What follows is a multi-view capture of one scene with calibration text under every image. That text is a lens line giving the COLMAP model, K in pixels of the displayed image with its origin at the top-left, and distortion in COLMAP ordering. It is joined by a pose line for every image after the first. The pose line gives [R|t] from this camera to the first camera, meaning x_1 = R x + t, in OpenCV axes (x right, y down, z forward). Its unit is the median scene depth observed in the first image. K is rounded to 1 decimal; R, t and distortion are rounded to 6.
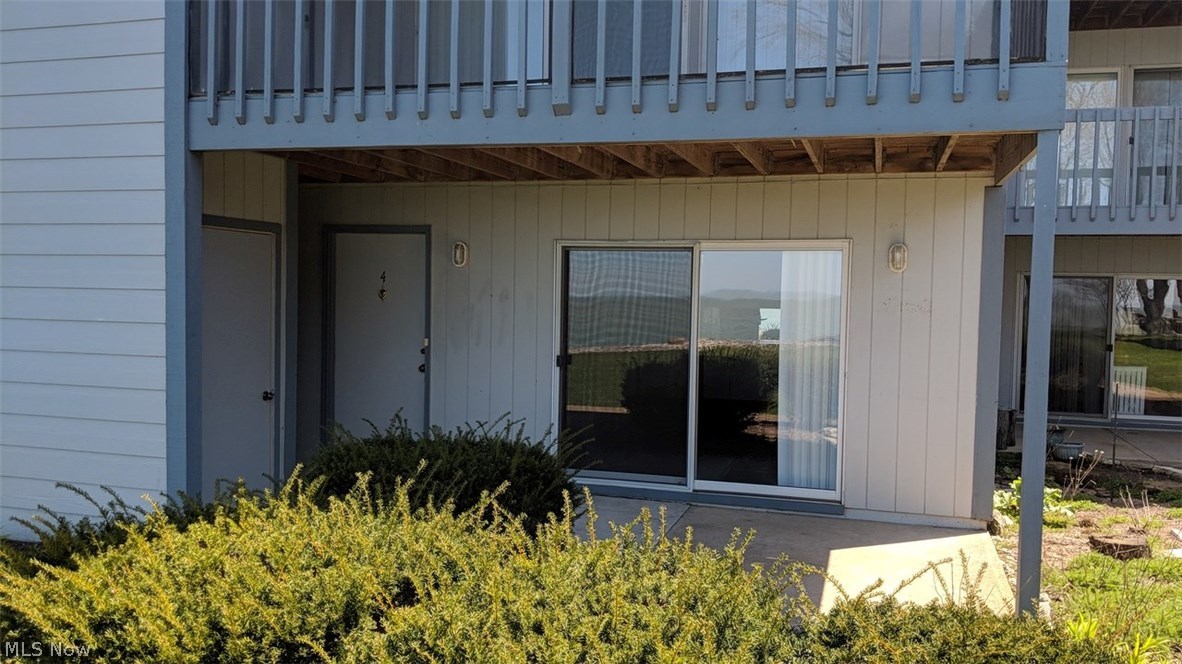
lens RADIAL K [[933.5, 0, 591.0], [0, 933.5, 332.0], [0, 0, 1]] dist [0.060321, -0.001933]
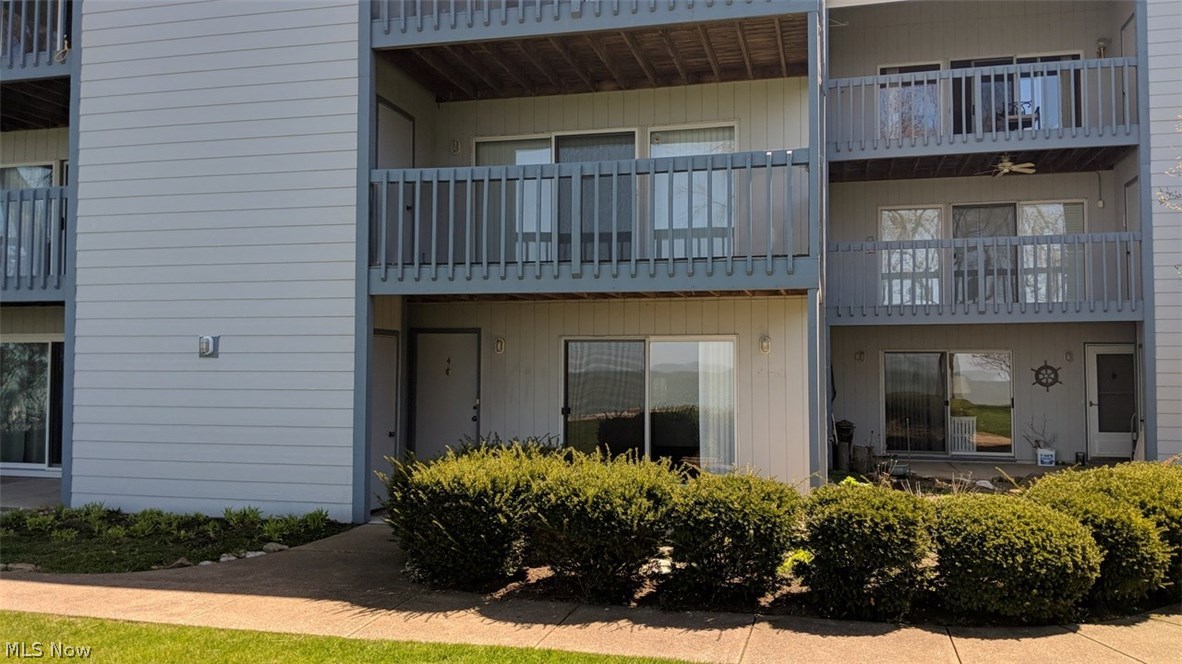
lens RADIAL K [[933.5, 0, 591.0], [0, 933.5, 332.0], [0, 0, 1]] dist [0.060321, -0.001933]
pose [[0.998652, -0.013918, 0.050009, -0.066169], [0.017894, 0.996638, -0.079959, 0.024370], [-0.048728, 0.080746, 0.995543, -0.619082]]
